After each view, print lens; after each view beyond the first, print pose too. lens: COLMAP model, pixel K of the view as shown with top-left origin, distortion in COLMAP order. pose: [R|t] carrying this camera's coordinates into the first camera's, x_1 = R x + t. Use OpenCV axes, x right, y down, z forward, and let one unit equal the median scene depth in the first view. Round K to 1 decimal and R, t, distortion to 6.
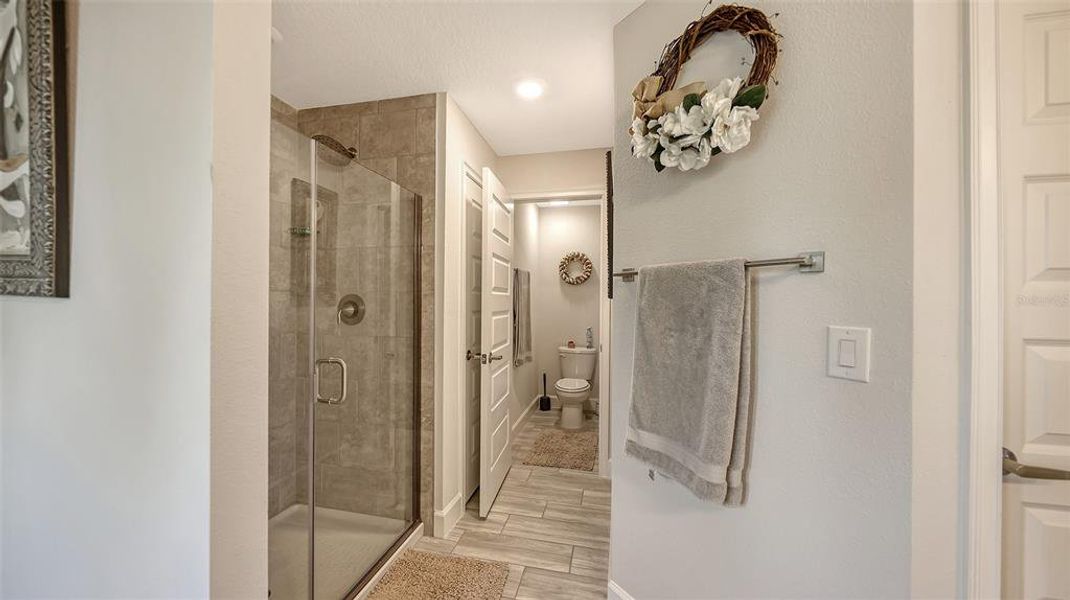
lens RADIAL K [[377.8, 0, 534.1], [0, 377.8, 298.9], [0, 0, 1]] dist [0.001571, -0.000191]
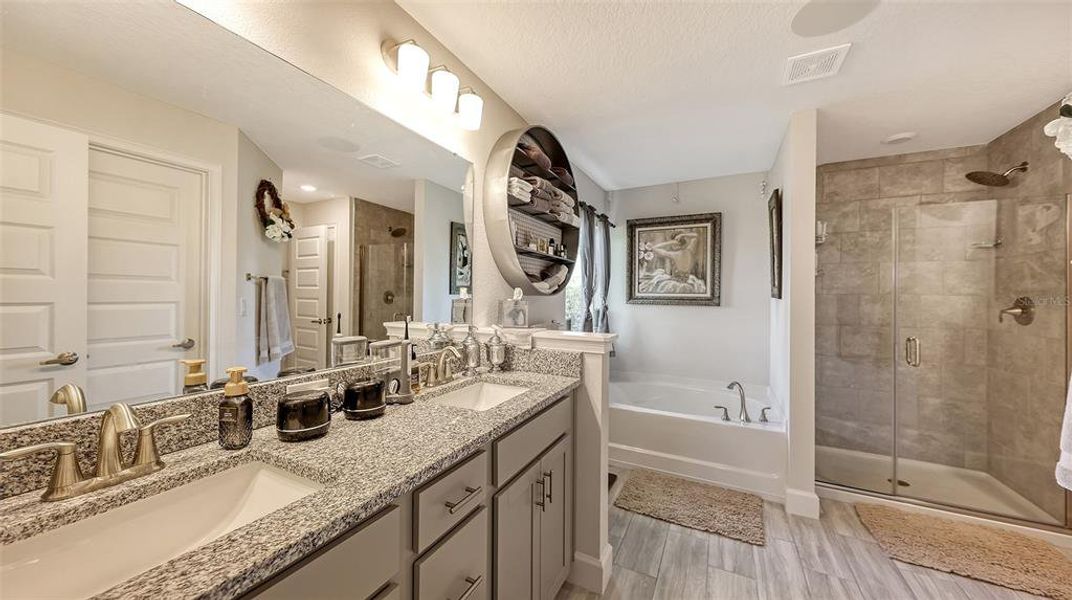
lens RADIAL K [[378.5, 0, 538.2], [0, 378.5, 298.4], [0, 0, 1]] dist [0.001571, -0.000191]
pose [[-0.234963, -0.006836, -0.971980, 0.902621], [-0.006364, 0.999965, -0.005495, 0.006802], [0.971983, 0.004894, -0.234998, -0.099078]]
